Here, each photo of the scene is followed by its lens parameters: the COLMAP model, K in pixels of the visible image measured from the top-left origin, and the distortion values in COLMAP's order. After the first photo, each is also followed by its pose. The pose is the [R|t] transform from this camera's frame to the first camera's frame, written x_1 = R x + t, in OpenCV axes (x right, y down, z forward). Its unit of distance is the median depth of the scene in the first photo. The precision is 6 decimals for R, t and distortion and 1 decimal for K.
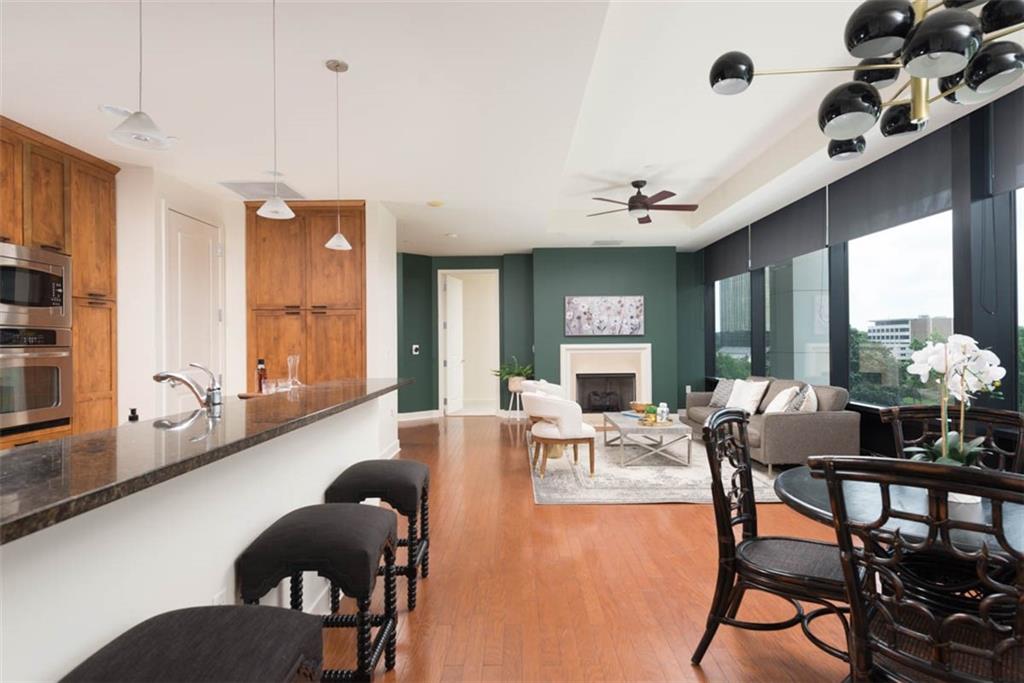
lens RADIAL K [[534.9, 0, 512.0], [0, 534.9, 341.5], [0, 0, 1]] dist [0.002571, -0.000268]
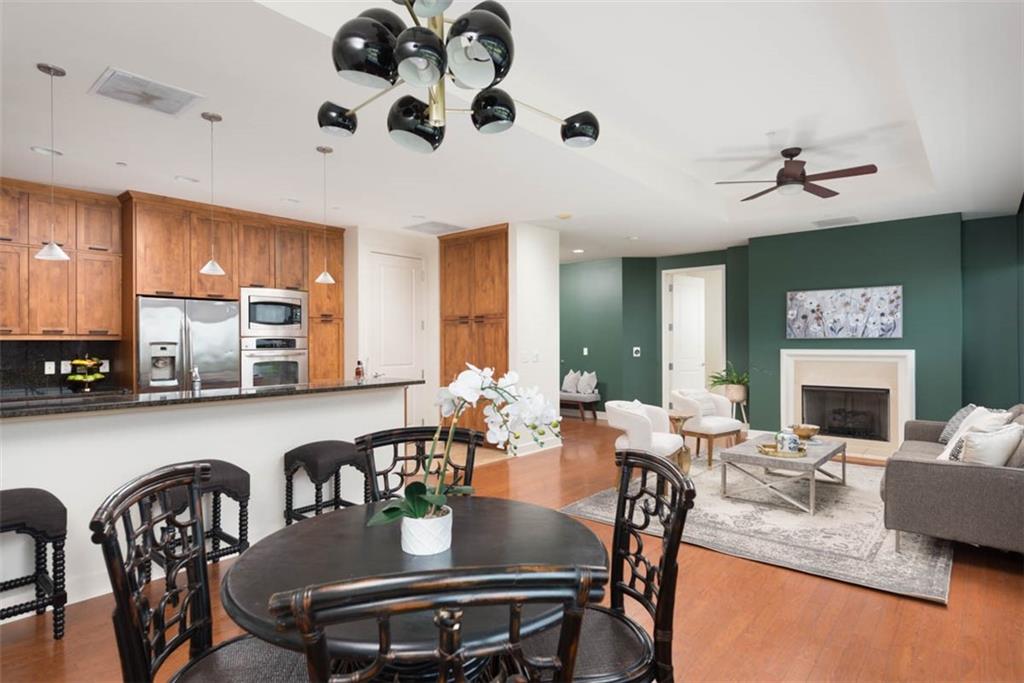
lens RADIAL K [[534.9, 0, 512.0], [0, 534.9, 341.5], [0, 0, 1]] dist [0.002571, -0.000268]
pose [[0.767475, 0.005832, -0.641053, 0.307498], [-0.001881, 0.999975, 0.006846, -0.011681], [0.641077, -0.004048, 0.767466, 0.084369]]
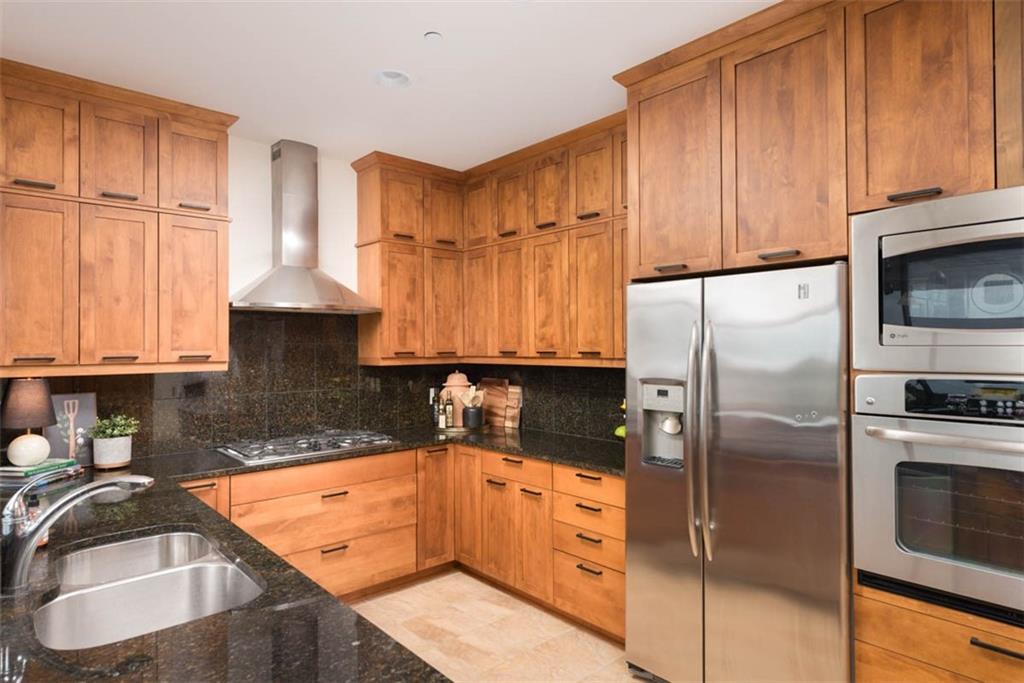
lens RADIAL K [[580.9, 0, 515.0], [0, 580.9, 341.4], [0, 0, 1]] dist [0.034249, -0.026779]
pose [[-0.736624, 0.002461, -0.676298, -0.131648], [0.009151, 0.999938, -0.006328, -0.023881], [0.676241, -0.010850, -0.736601, 0.467274]]
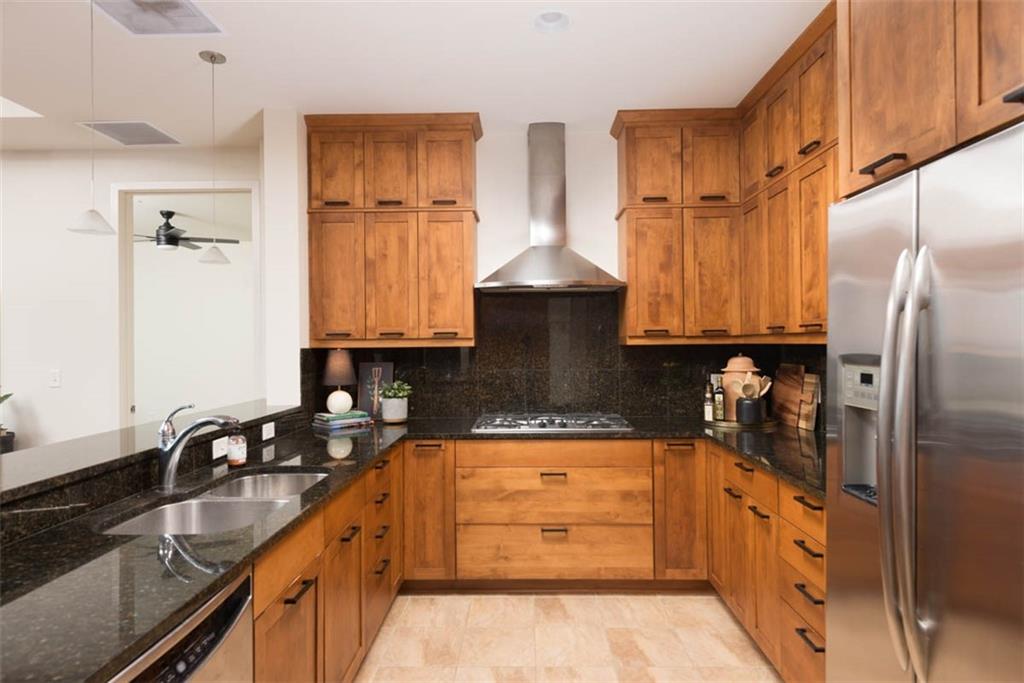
lens RADIAL K [[580.9, 0, 515.0], [0, 580.9, 341.4], [0, 0, 1]] dist [0.034249, -0.026779]
pose [[-0.999884, 0.012255, 0.008990, -0.284328], [0.012216, 0.999916, -0.004321, -0.010440], [-0.009042, -0.004211, -0.999950, 0.477463]]
